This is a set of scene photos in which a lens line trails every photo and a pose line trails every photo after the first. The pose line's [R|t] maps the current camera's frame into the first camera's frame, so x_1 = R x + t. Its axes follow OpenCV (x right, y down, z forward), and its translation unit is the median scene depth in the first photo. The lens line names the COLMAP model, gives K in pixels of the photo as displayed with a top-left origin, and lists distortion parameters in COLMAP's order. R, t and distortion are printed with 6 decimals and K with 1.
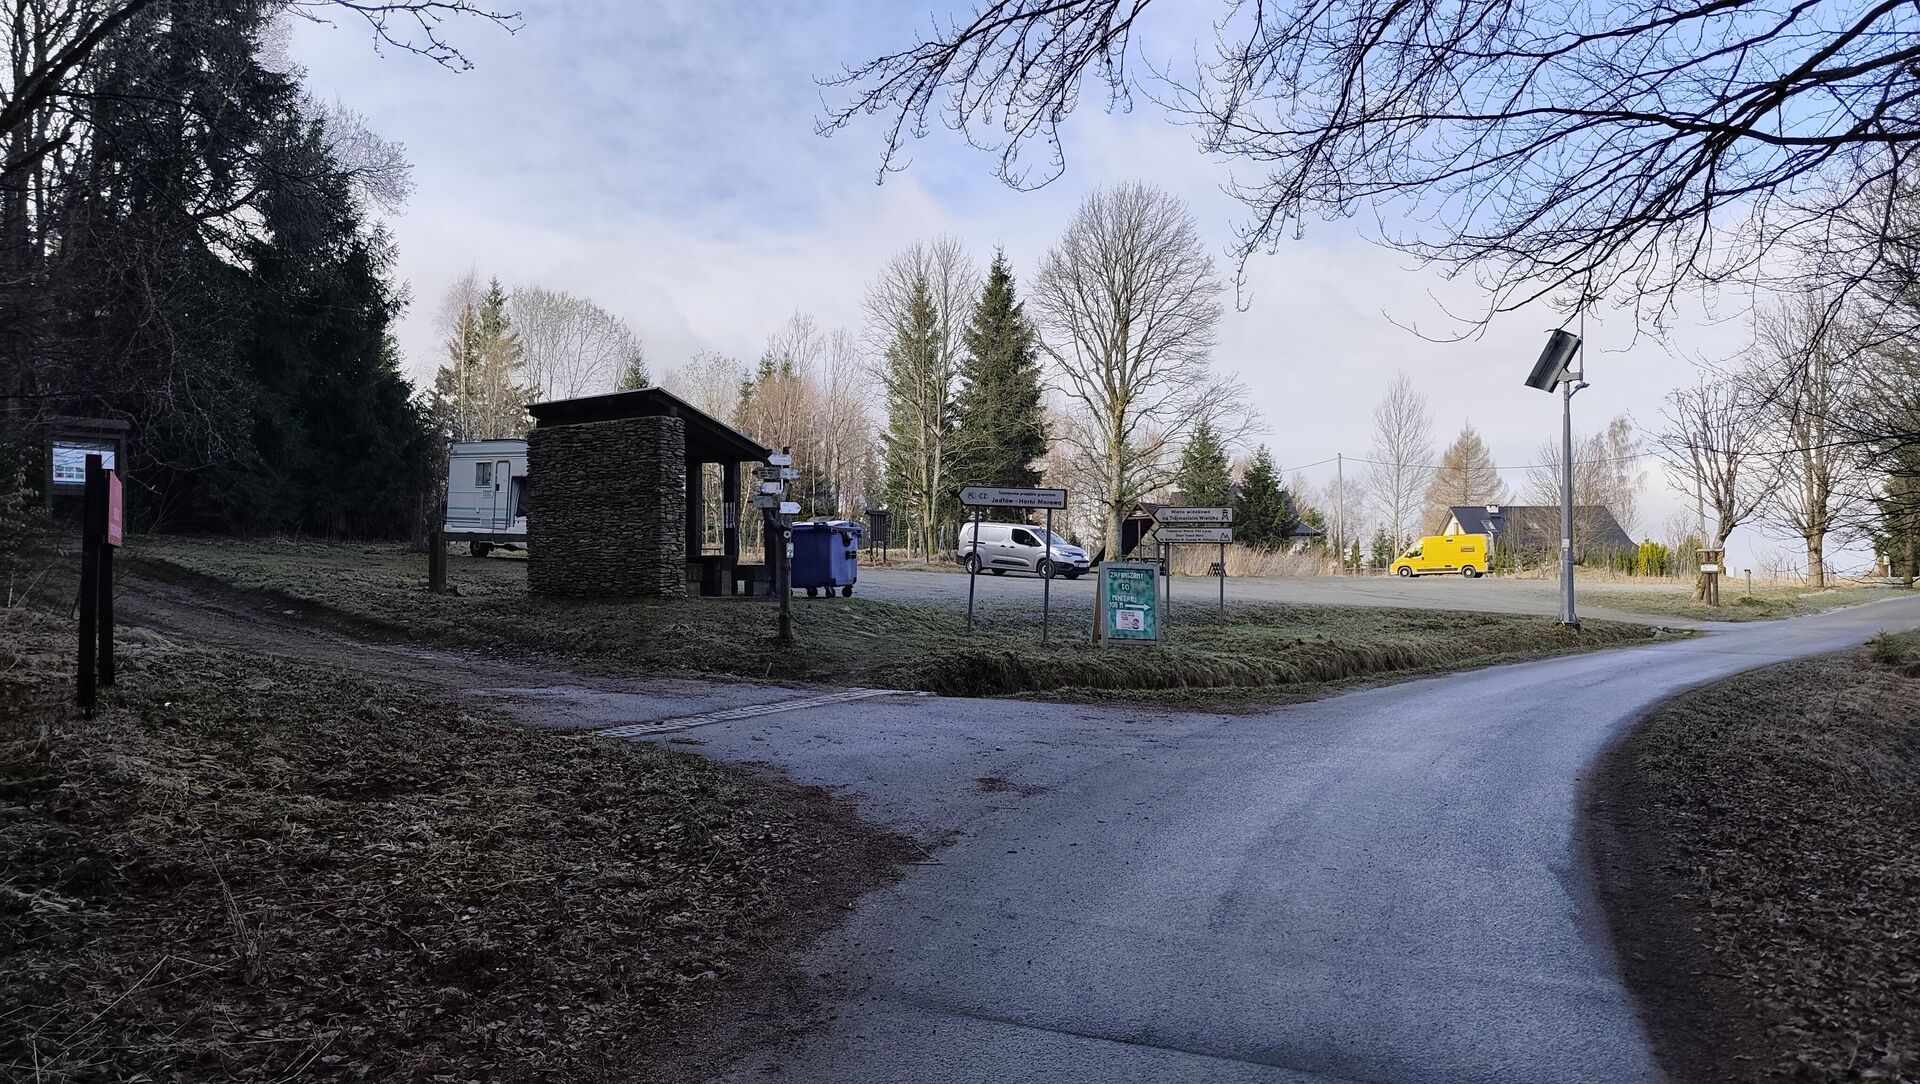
lens RADIAL K [[1243.7, 0, 951.8], [0, 1243.7, 546.6], [0, 0, 1]] dist [-0.001208, -0.005559]
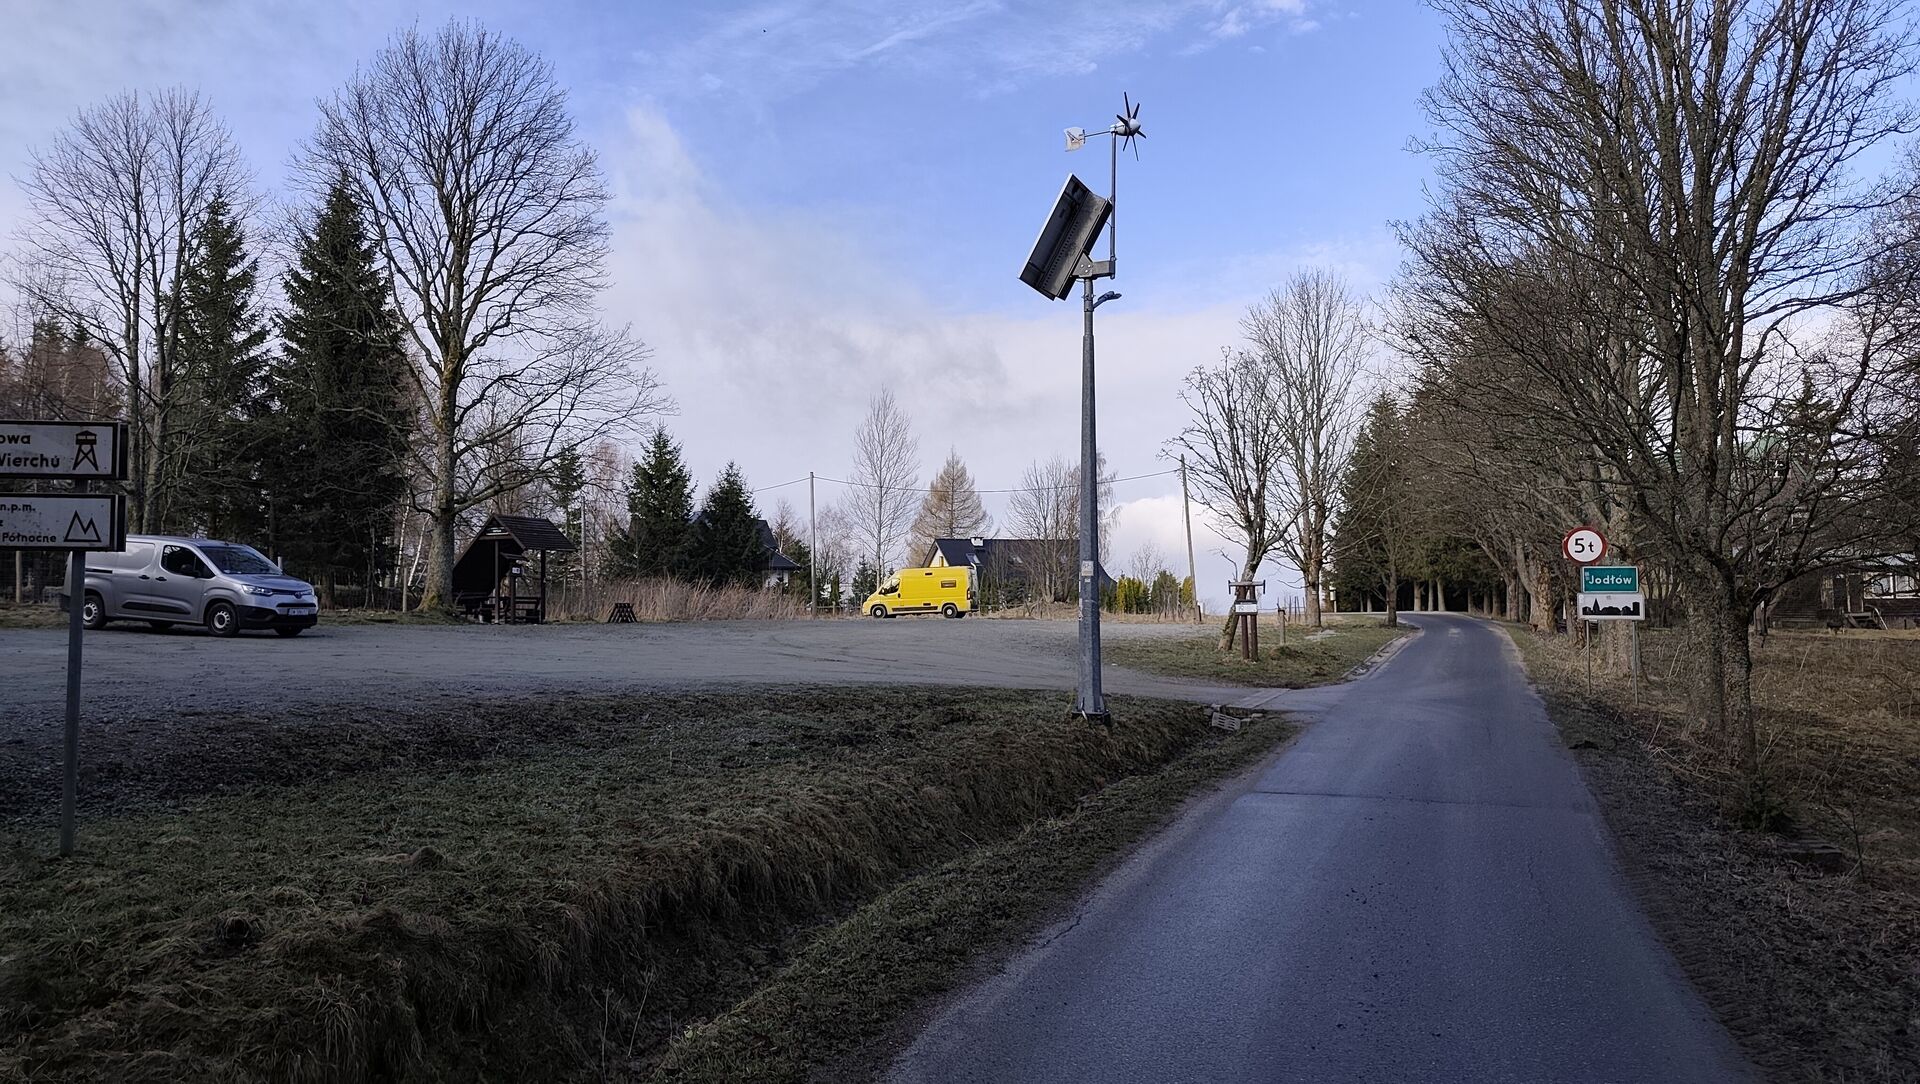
lens RADIAL K [[1243.7, 0, 959.9], [0, 1243.7, 541.9], [0, 0, 1]] dist [-0.001208, -0.005559]
pose [[0.923233, 0.012670, 0.384031, 0.094495], [0.000166, 0.999443, -0.033374, 0.001476], [-0.384240, 0.030876, 0.922717, 0.210902]]
